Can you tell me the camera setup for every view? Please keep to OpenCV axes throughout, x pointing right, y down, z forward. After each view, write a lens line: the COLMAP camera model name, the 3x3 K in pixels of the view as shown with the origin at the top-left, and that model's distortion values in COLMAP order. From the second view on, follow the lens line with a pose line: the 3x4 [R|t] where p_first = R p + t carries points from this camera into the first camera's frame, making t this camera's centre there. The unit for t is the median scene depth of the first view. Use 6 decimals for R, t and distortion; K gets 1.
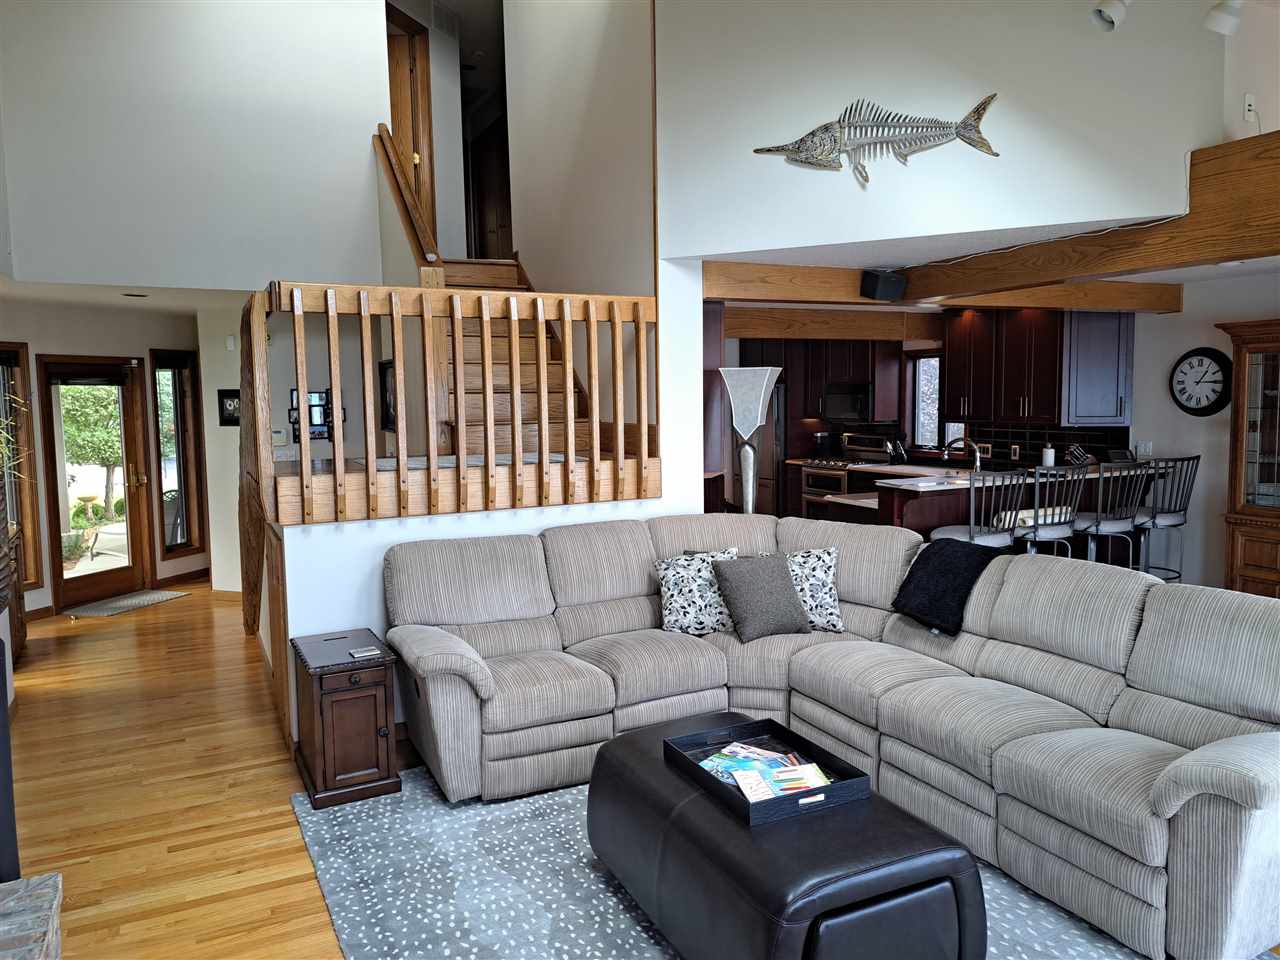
lens RADIAL K [[904.2, 0, 640.0], [0, 904.2, 480.0], [0, 0, 1]] dist [-0.000062, -0.000079]
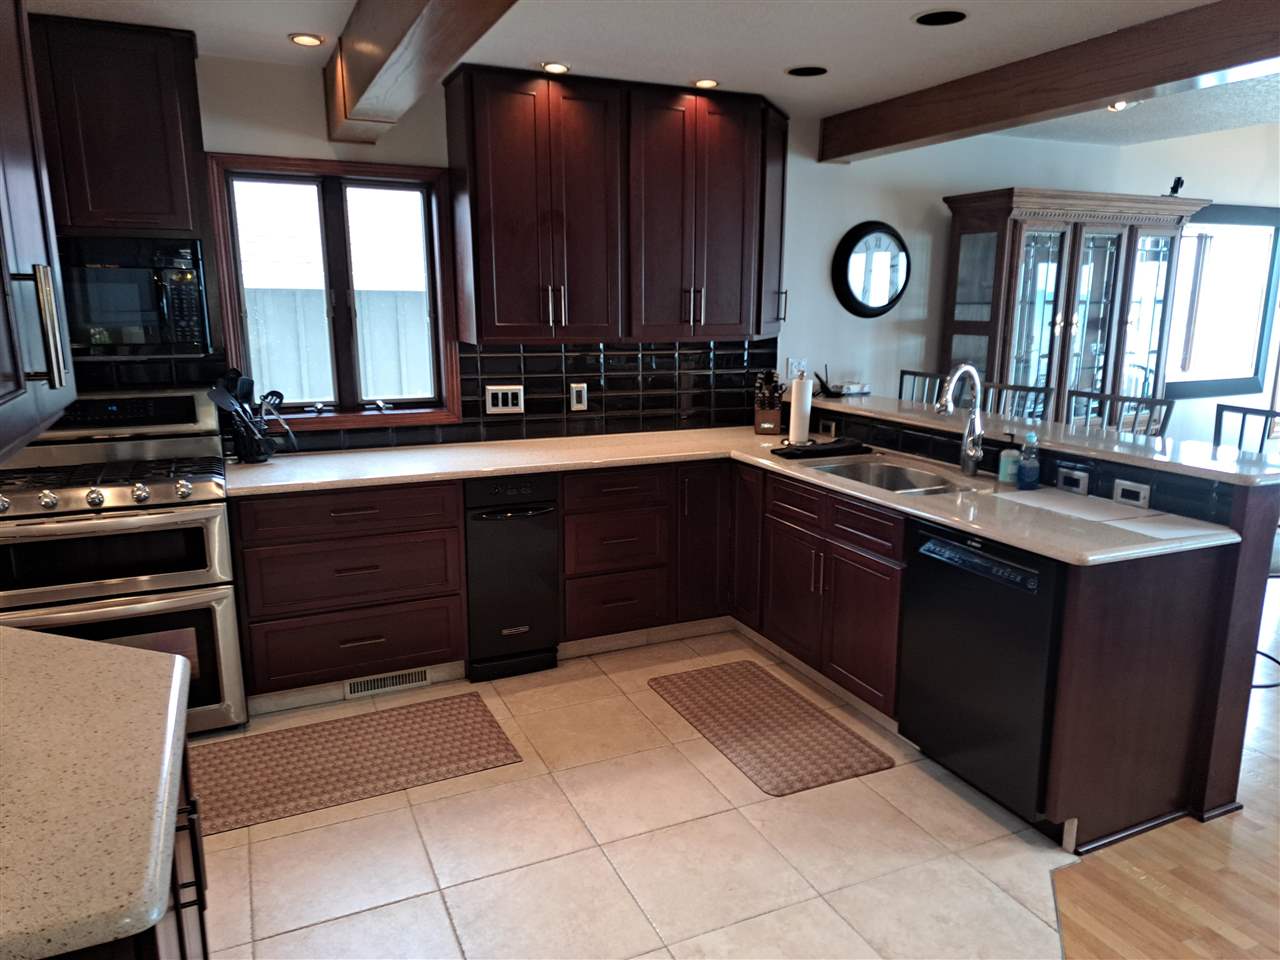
lens RADIAL K [[881.7, 0, 640.0], [0, 881.7, 480.0], [0, 0, 1]] dist [0.001122, 0.000279]
pose [[0.020556, -0.188647, 0.981830, -0.090672], [0.082523, 0.979006, 0.186377, -0.074623], [-0.996377, 0.077193, 0.035692, 0.949490]]
